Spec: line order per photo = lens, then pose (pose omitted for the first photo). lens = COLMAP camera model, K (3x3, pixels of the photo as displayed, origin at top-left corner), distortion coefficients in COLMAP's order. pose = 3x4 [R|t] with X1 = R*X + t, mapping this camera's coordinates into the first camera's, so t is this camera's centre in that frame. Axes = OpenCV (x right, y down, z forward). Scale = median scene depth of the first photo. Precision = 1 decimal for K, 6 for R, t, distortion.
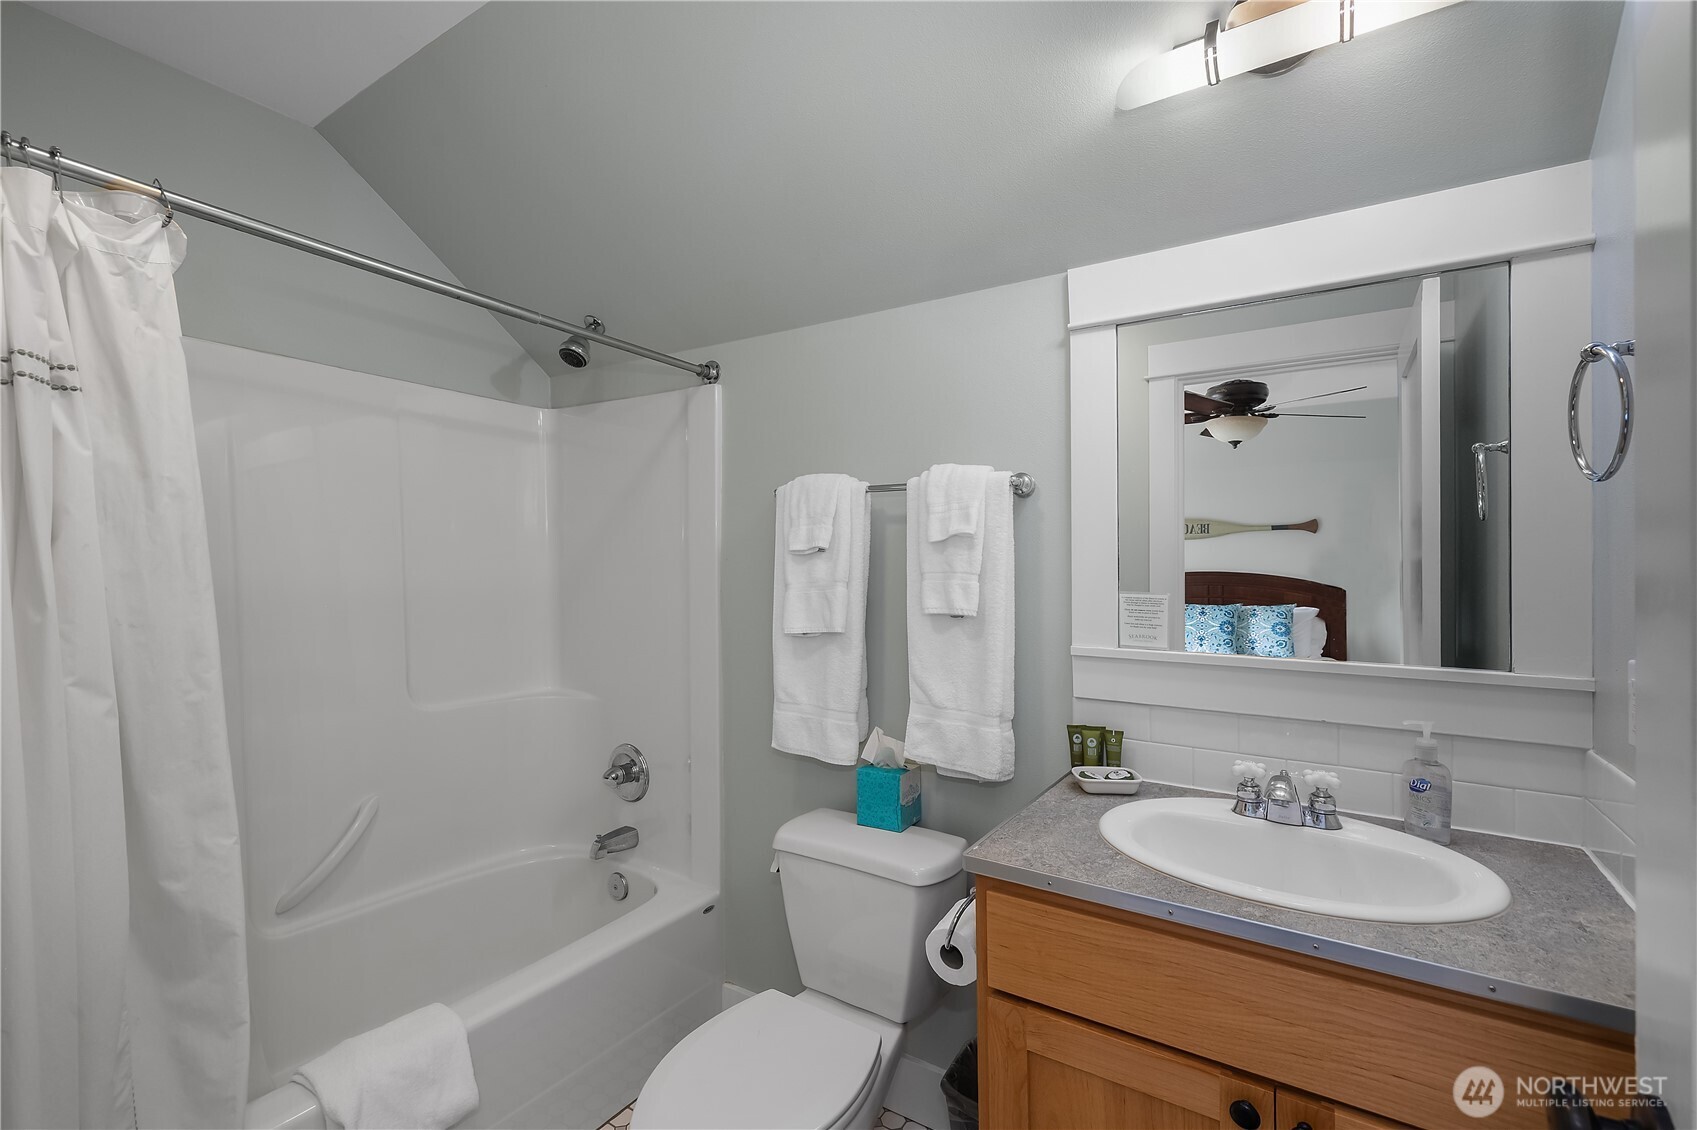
lens RADIAL K [[733.4, 0, 840.8], [0, 733.4, 559.3], [0, 0, 1]] dist [0.003344, 0.000666]
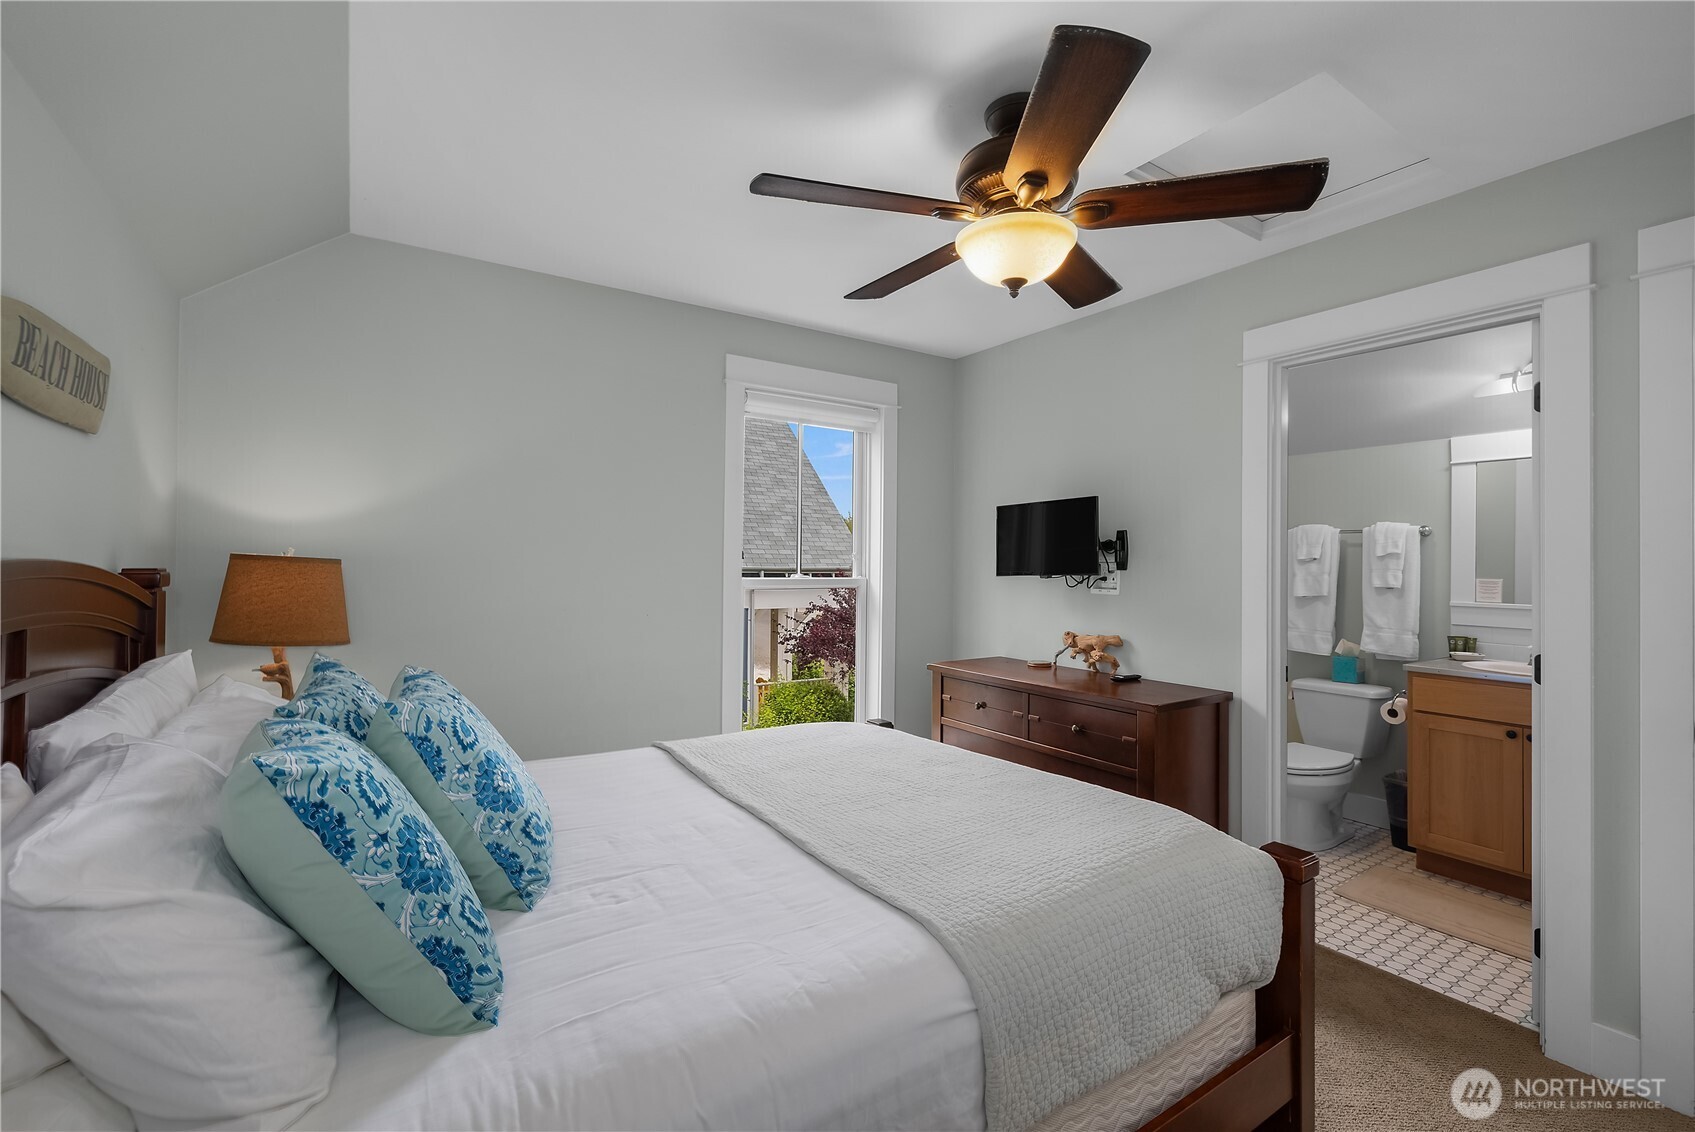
lens RADIAL K [[732.6, 0, 866.6], [0, 732.6, 569.4], [0, 0, 1]] dist [0.003344, 0.000666]
pose [[0.932715, 0.012980, -0.360380, -0.545000], [-0.010339, 0.999904, 0.009254, 0.013282], [0.360466, -0.004905, 0.932760, -1.745926]]
